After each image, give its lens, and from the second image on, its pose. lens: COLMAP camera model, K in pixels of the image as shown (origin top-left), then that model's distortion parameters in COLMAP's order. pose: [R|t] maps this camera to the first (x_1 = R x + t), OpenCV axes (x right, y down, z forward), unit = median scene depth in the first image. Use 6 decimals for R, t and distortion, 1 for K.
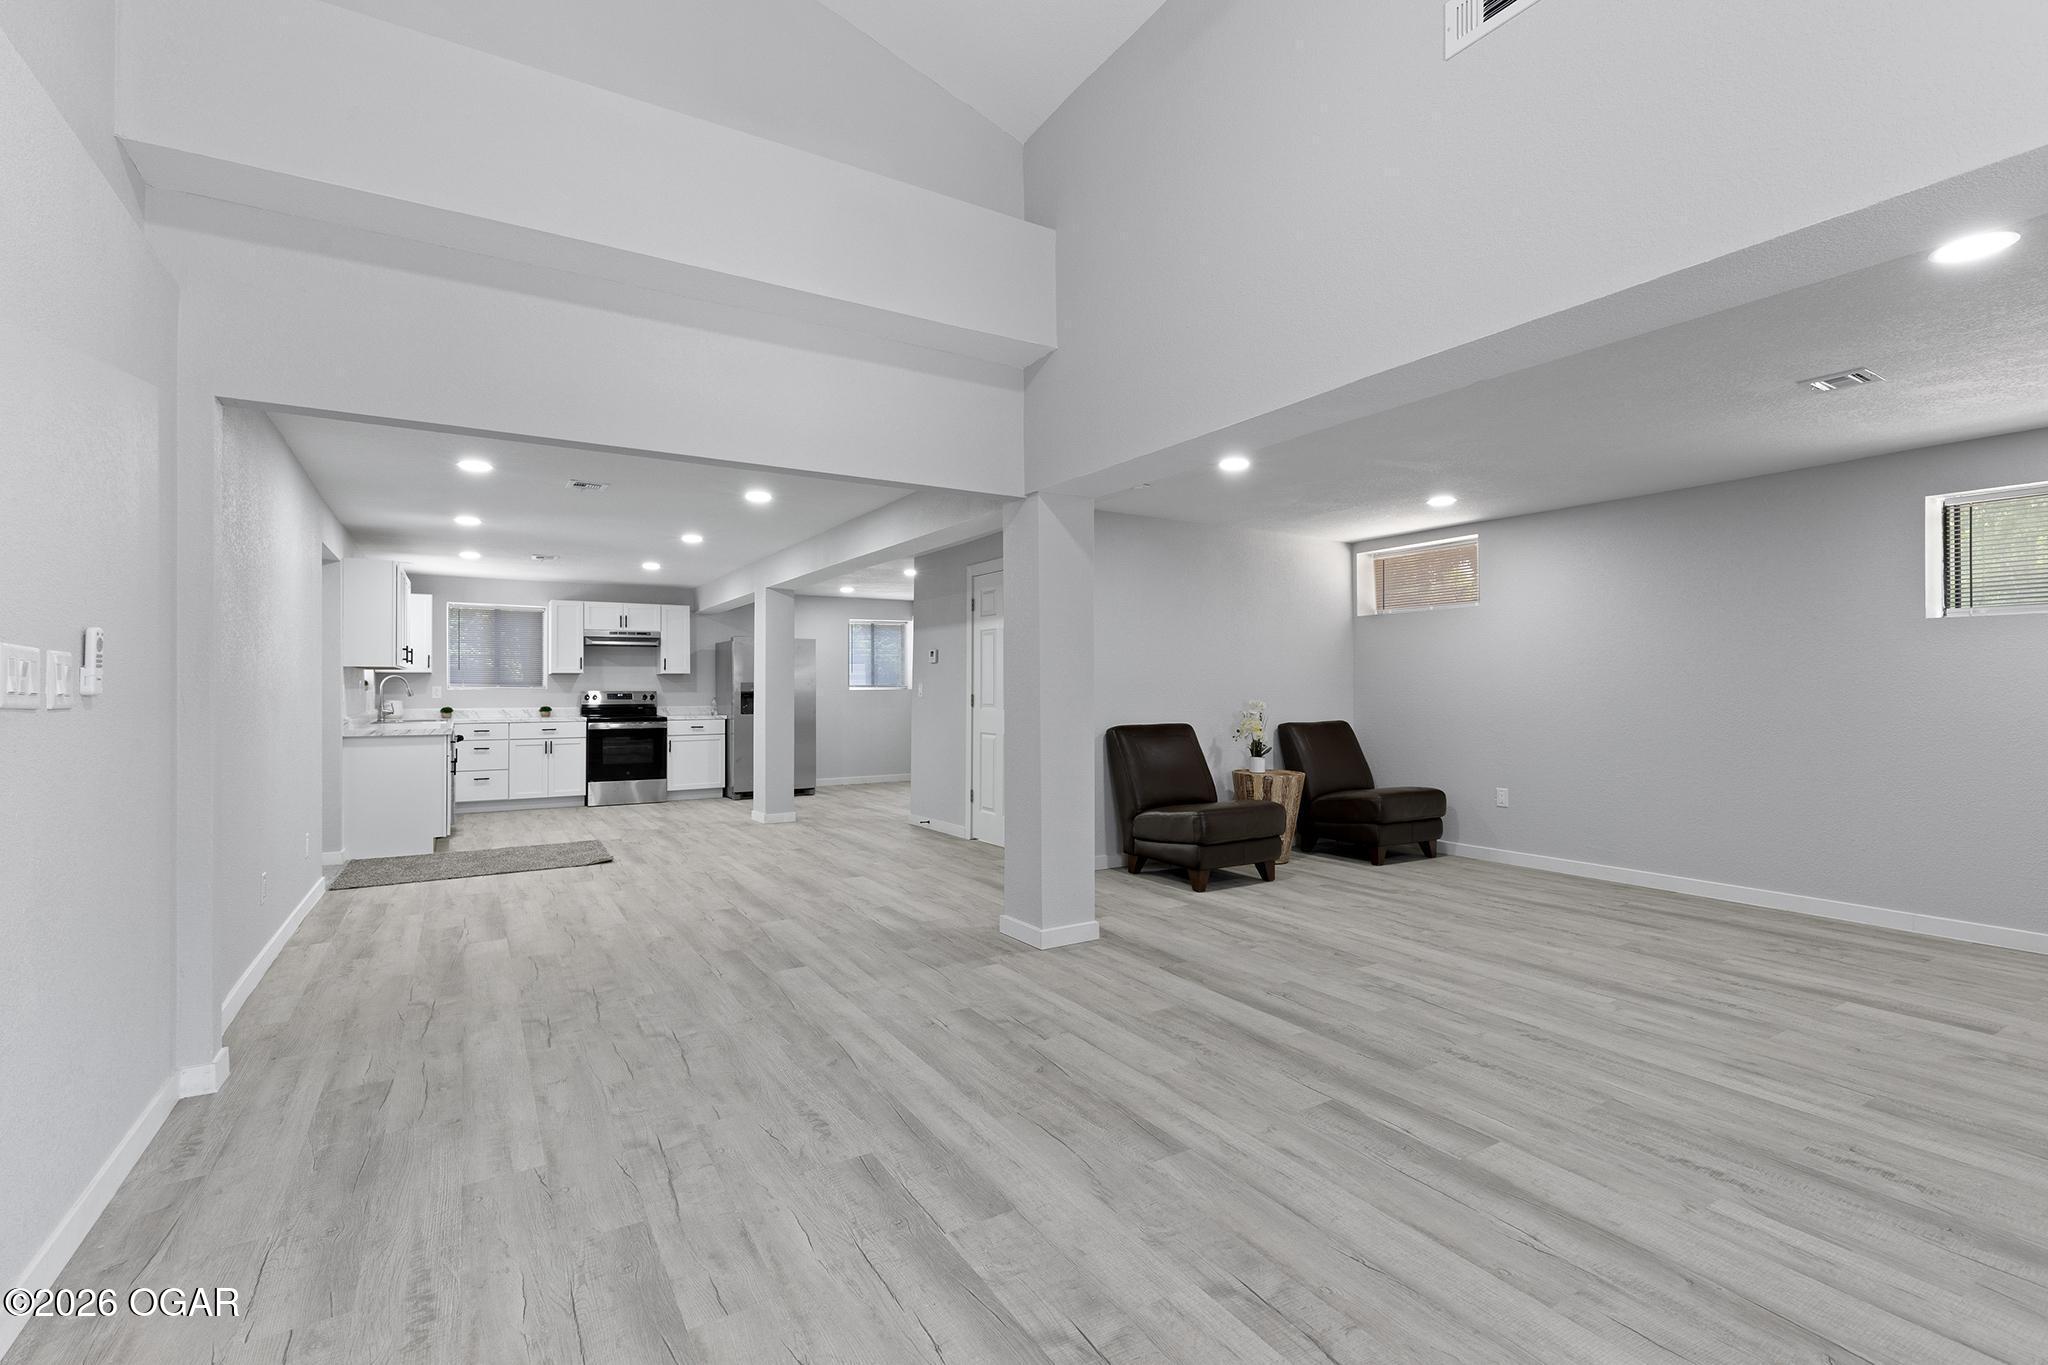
lens RADIAL K [[932.7, 0, 1027.2], [0, 932.7, 683.8], [0, 0, 1]] dist [-0.002063, -0.000113]
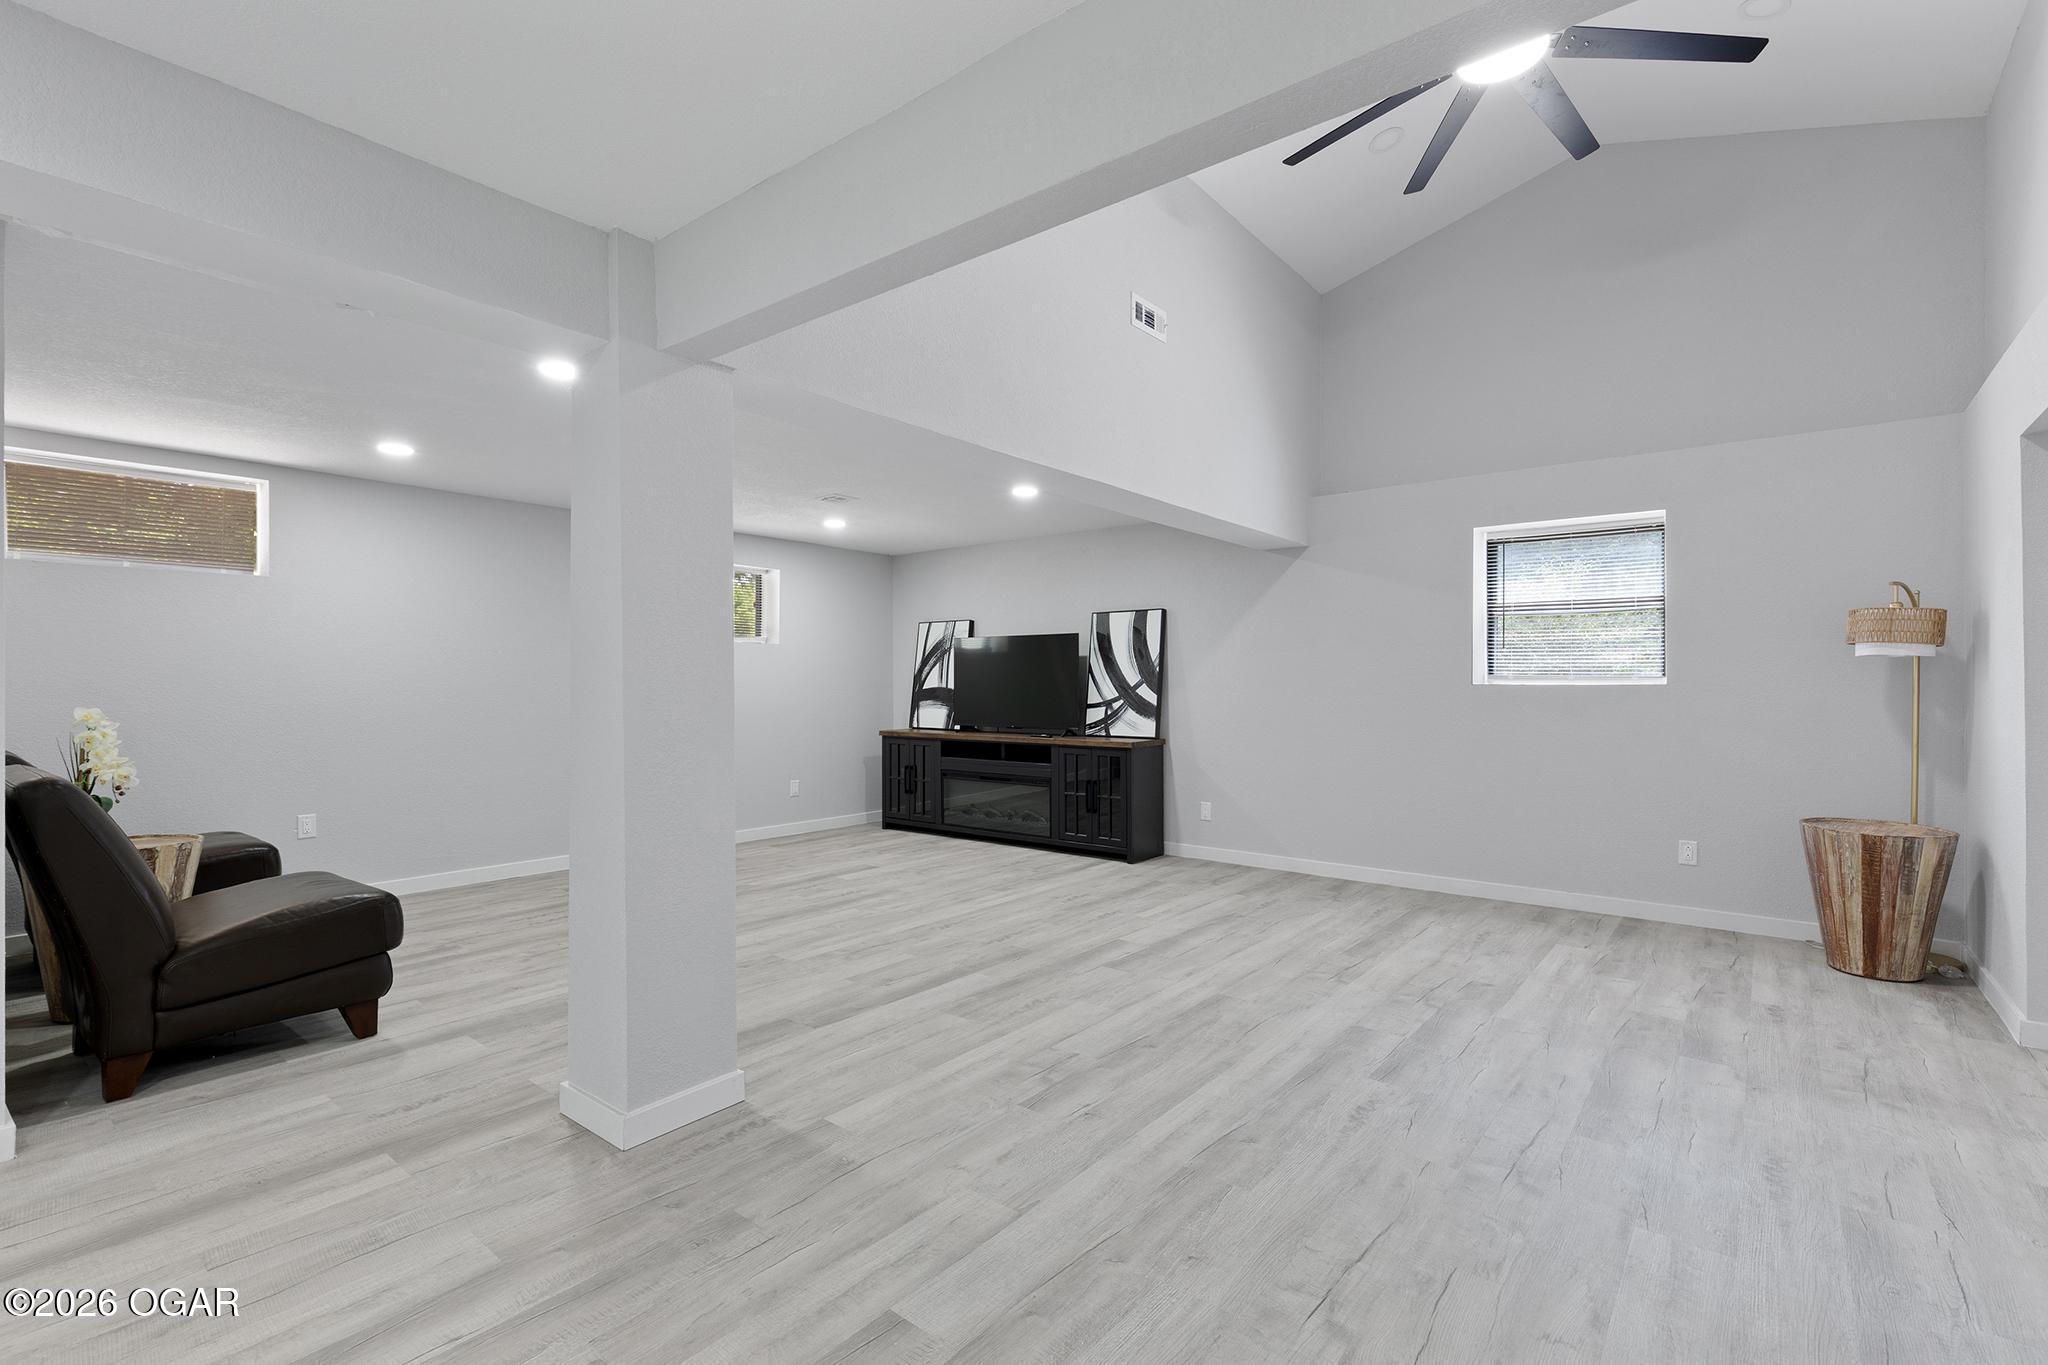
lens RADIAL K [[932.7, 0, 1027.7], [0, 932.7, 685.6], [0, 0, 1]] dist [-0.002063, -0.000113]
pose [[-0.346680, -0.001009, 0.937983, -0.887232], [-0.001551, 0.999999, 0.000503, 0.004831], [-0.937982, -0.001281, -0.346681, 1.430655]]
